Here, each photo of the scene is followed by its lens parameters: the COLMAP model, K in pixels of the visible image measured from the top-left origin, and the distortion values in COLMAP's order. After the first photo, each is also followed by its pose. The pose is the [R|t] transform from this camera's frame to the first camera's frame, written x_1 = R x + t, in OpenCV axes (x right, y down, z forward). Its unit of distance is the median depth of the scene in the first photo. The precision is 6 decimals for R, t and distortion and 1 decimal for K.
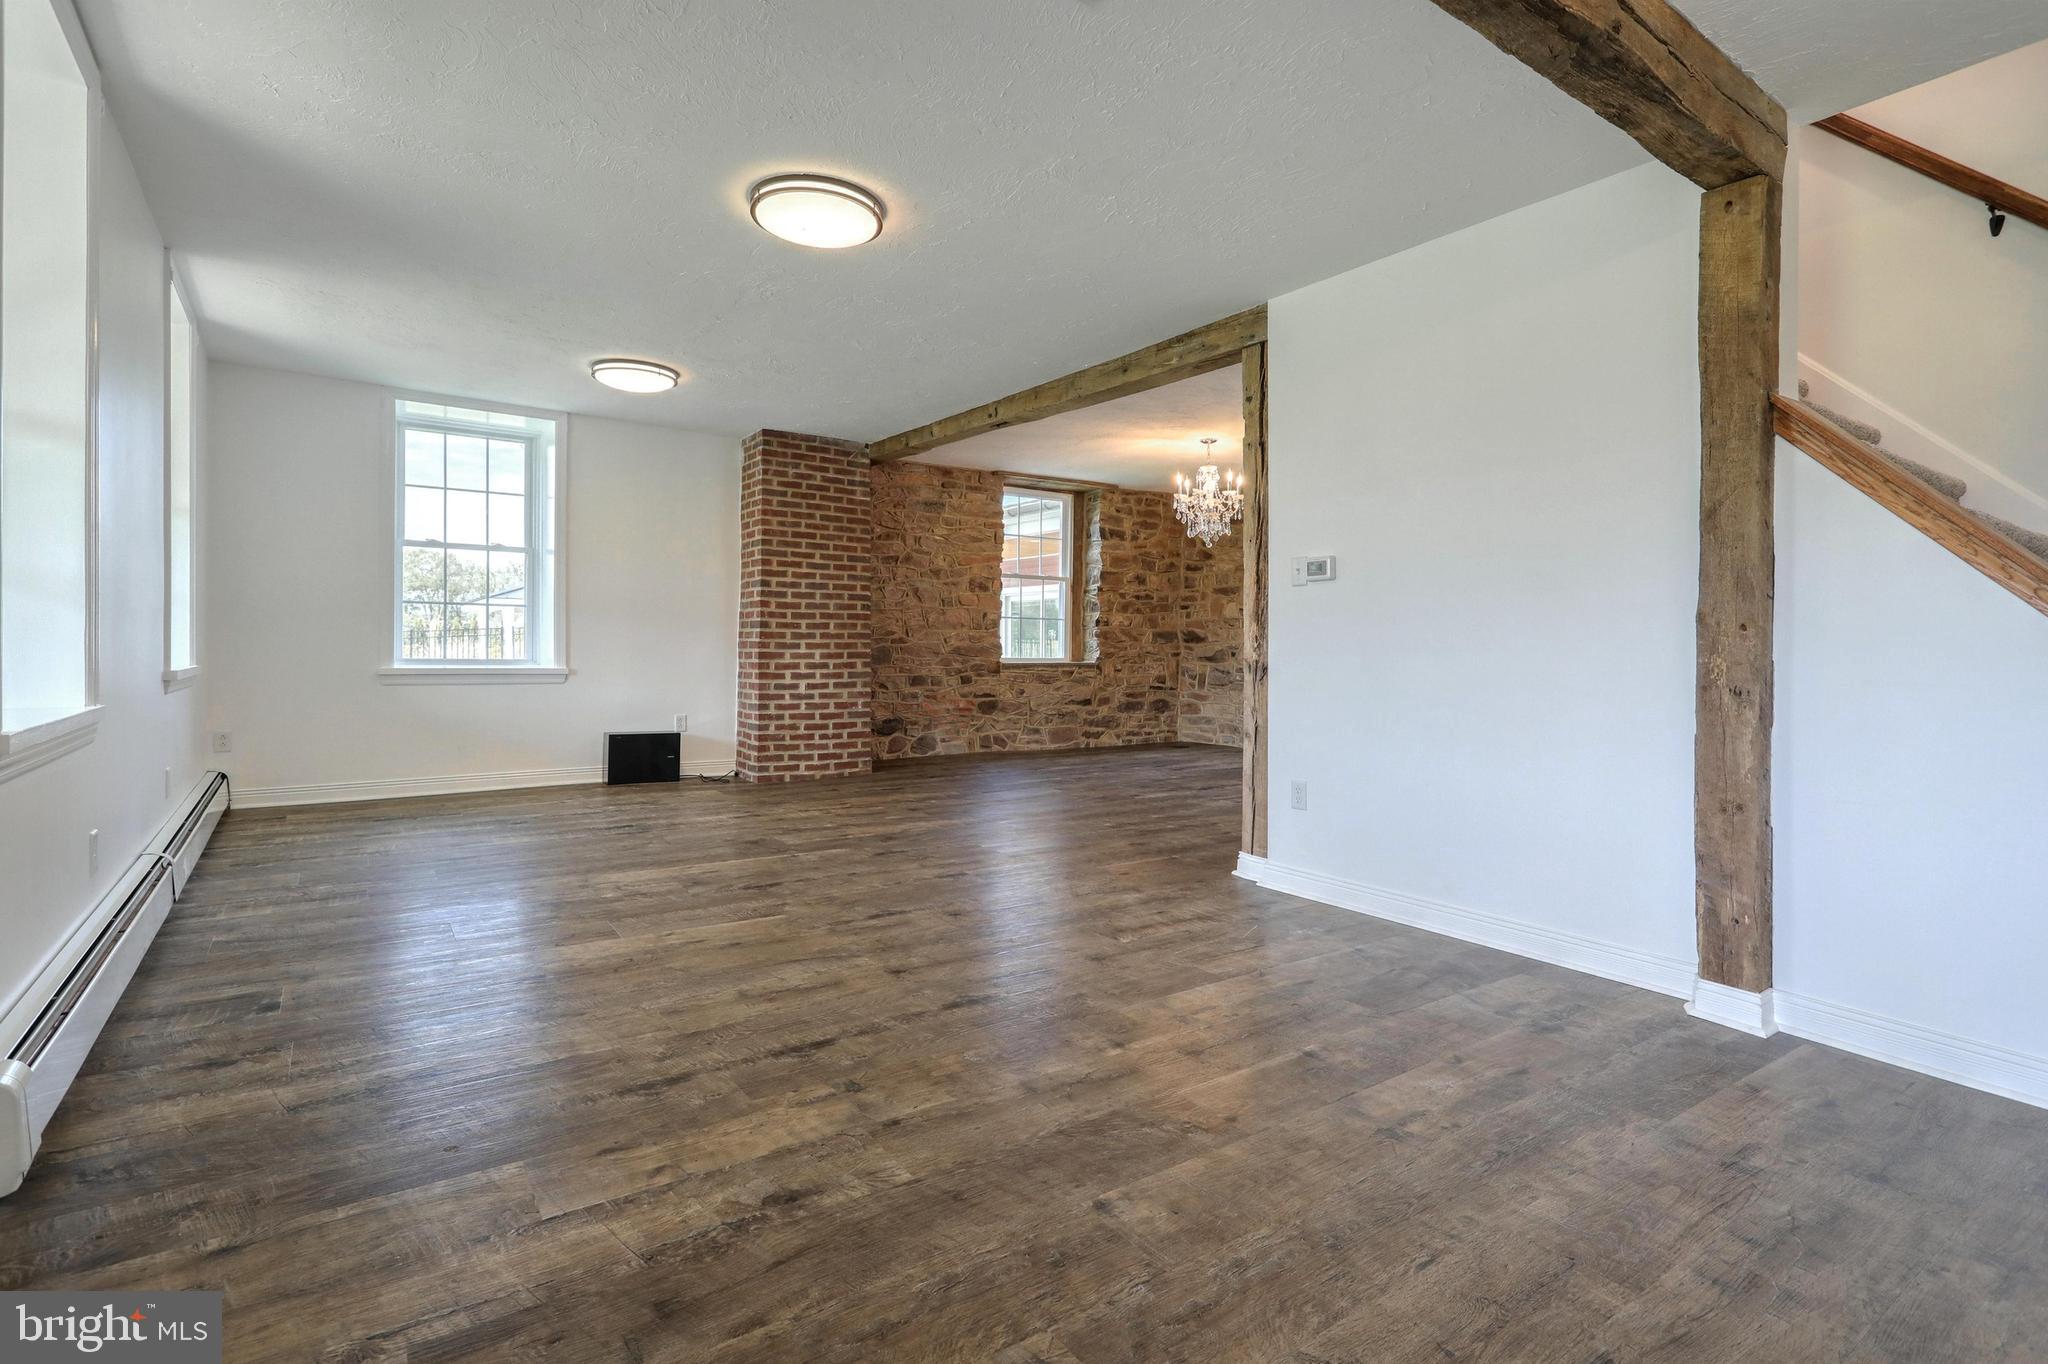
lens RADIAL K [[935.2, 0, 1031.3], [0, 935.2, 658.1], [0, 0, 1]] dist [0.000501, 0.000324]
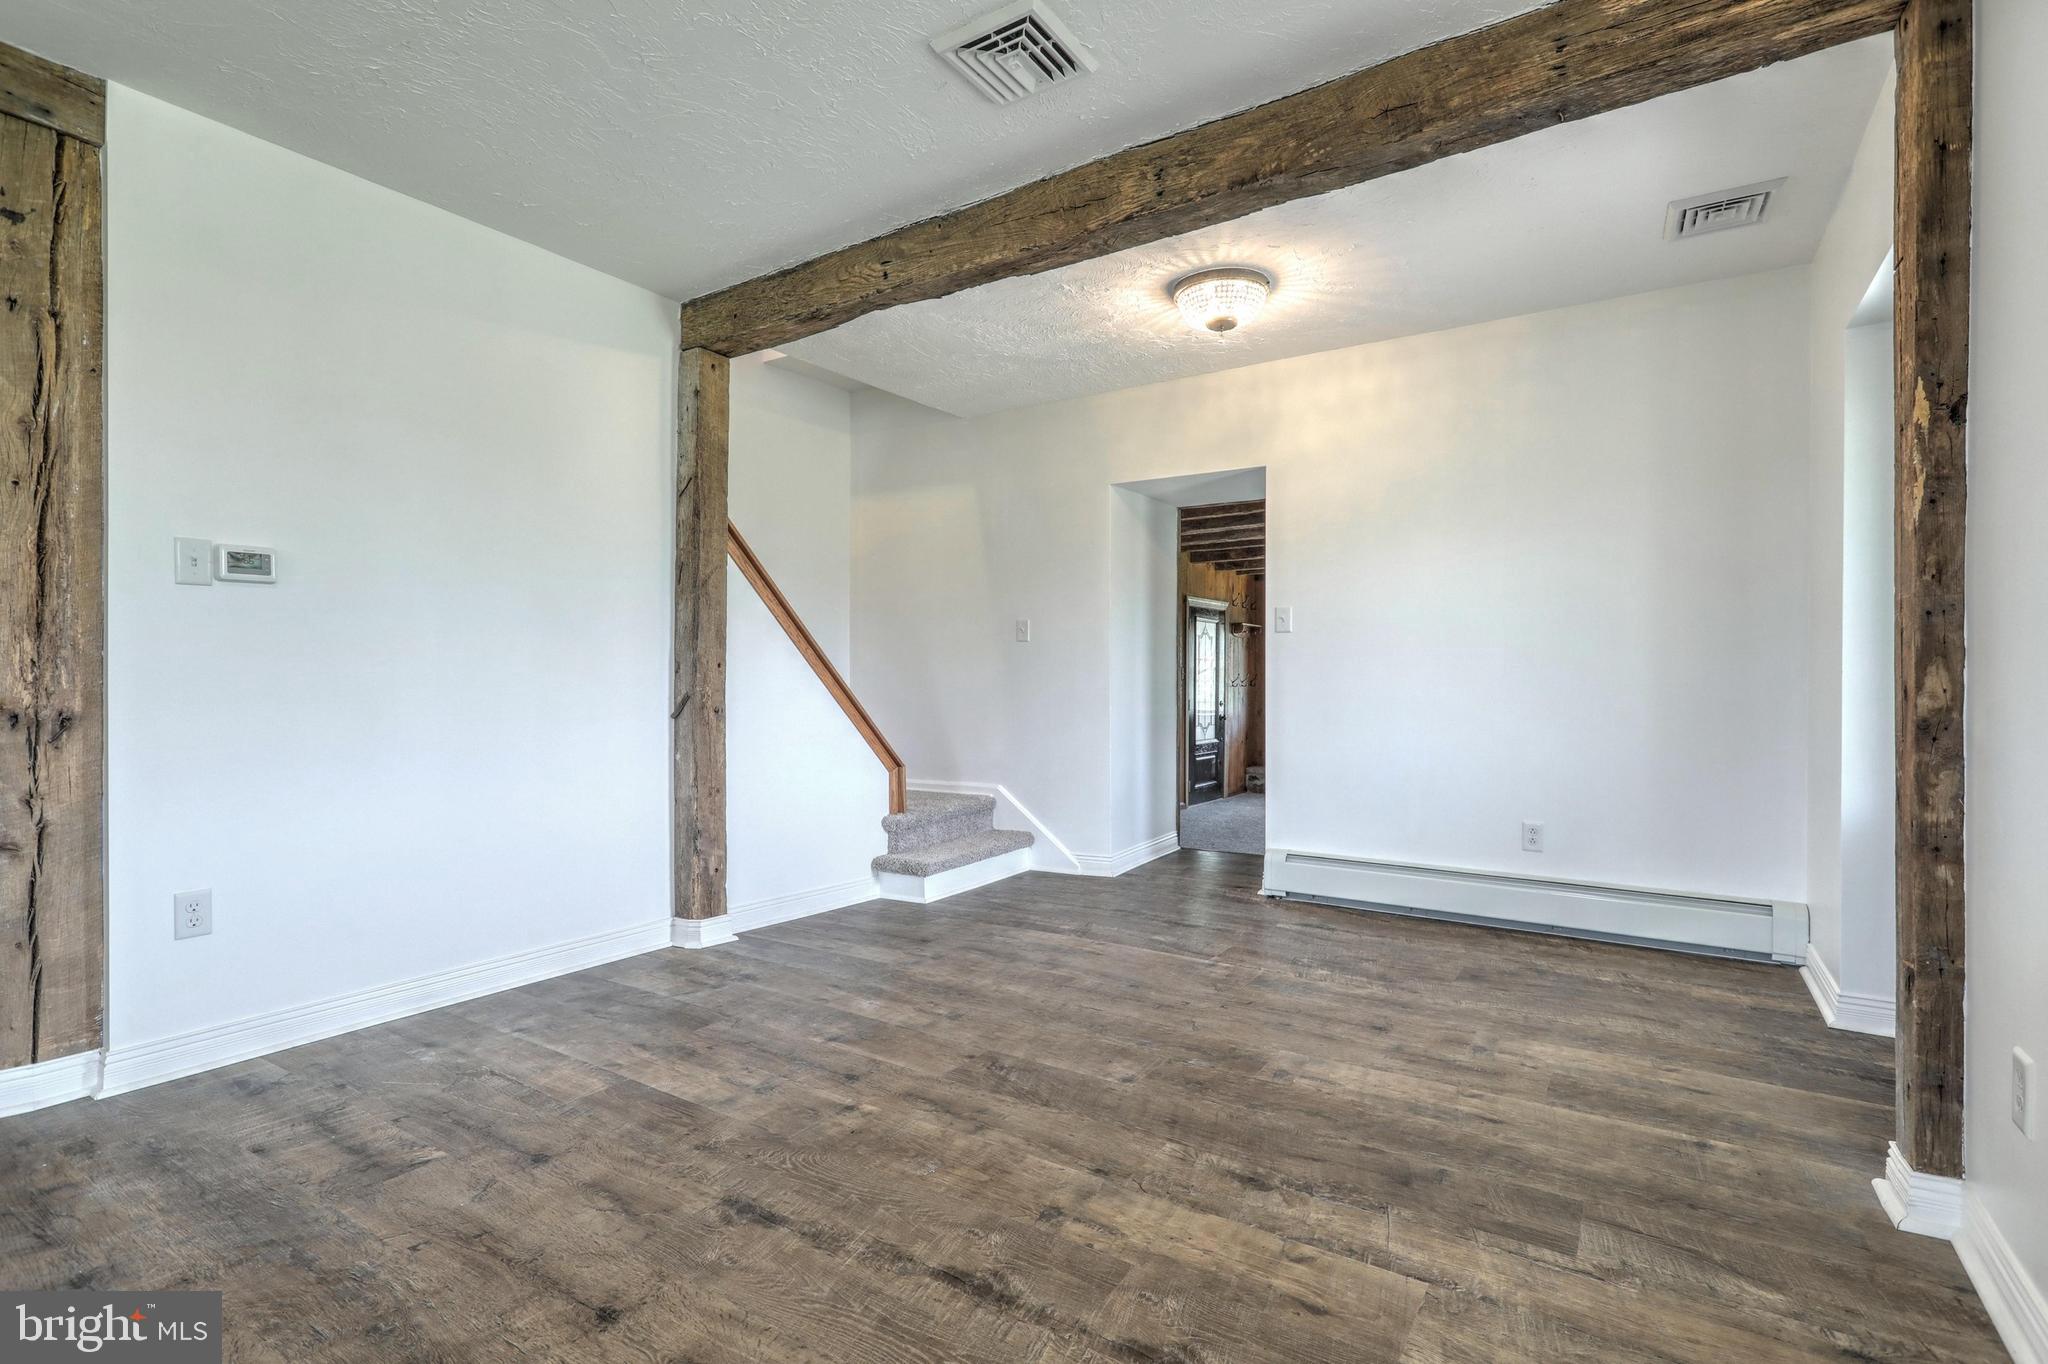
lens RADIAL K [[979.7, 0, 1030.5], [0, 979.7, 674.9], [0, 0, 1]] dist [0.001196, 0.000115]
pose [[-0.357821, -0.006492, 0.933768, -1.011201], [0.002936, 0.999963, 0.008077, -0.036075], [-0.933786, 0.005632, -0.357789, 1.334878]]
